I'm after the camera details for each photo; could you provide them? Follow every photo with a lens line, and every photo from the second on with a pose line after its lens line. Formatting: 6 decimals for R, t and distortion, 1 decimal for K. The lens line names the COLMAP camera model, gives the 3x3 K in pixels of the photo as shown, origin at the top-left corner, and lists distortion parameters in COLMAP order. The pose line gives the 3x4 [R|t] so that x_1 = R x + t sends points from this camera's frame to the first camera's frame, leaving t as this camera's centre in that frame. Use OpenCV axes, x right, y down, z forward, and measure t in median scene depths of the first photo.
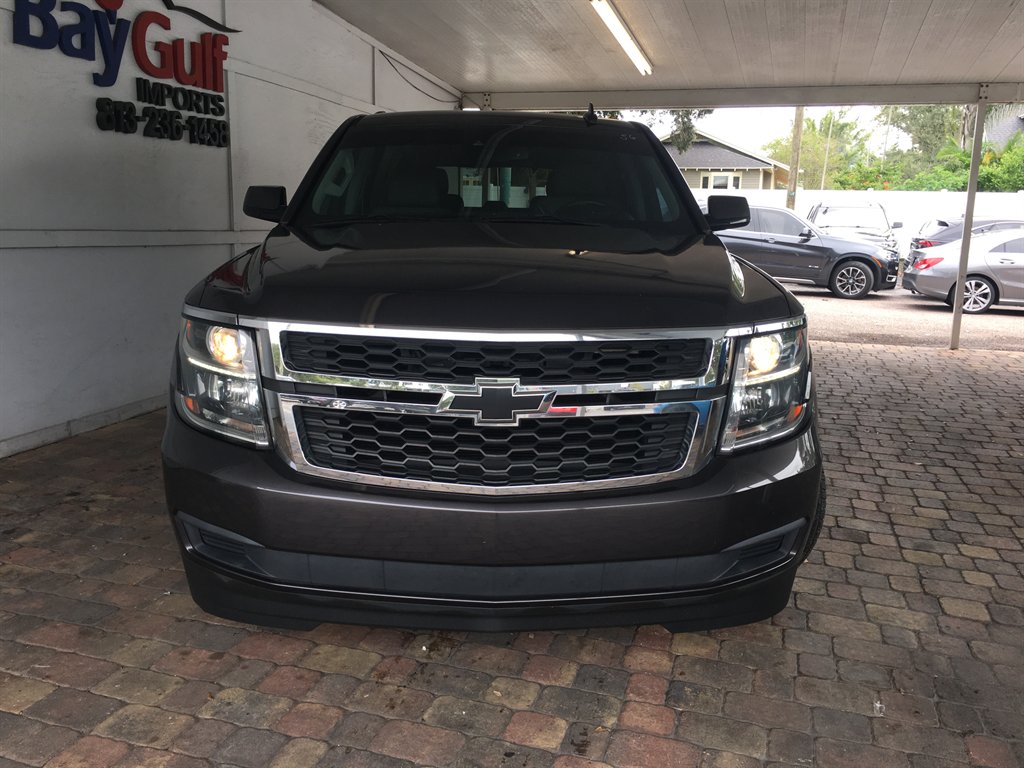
lens RADIAL K [[867.2, 0, 513.1], [0, 867.2, 381.0], [0, 0, 1]] dist [0.084845, -0.114066]
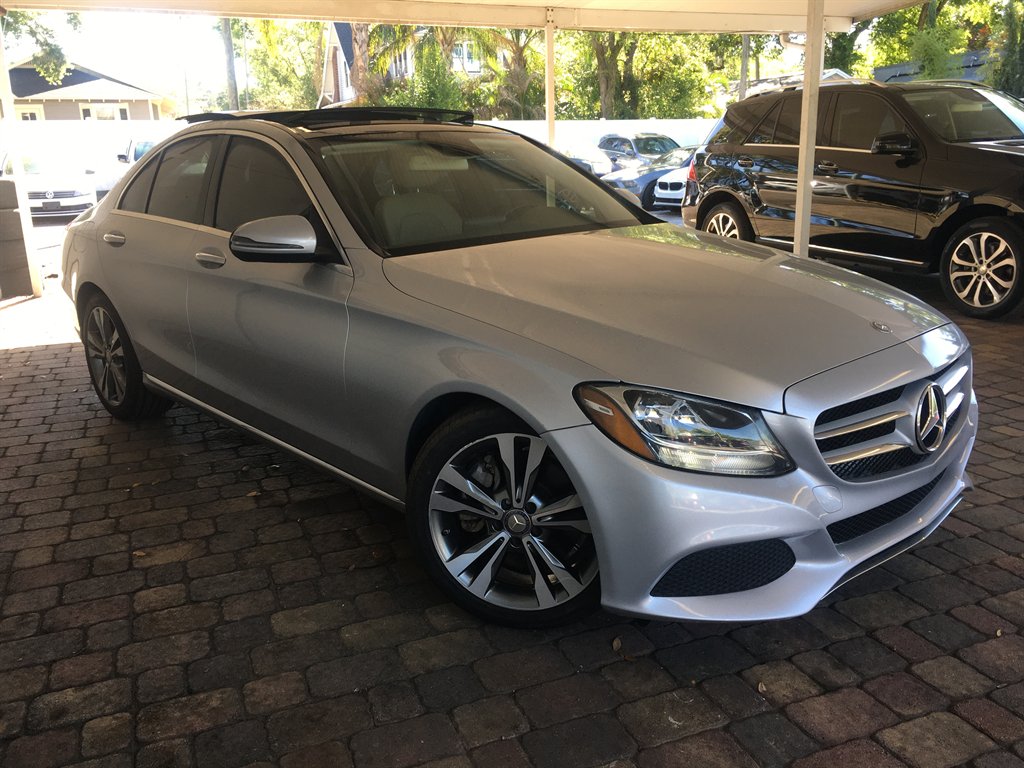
lens RADIAL K [[867.2, 0, 511.4], [0, 867.2, 379.2], [0, 0, 1]] dist [0.084845, -0.114066]
pose [[0.762010, -0.204277, 0.614501, -0.462699], [0.162613, 0.978897, 0.123764, -0.062241], [-0.626815, 0.005617, 0.779148, 0.362591]]
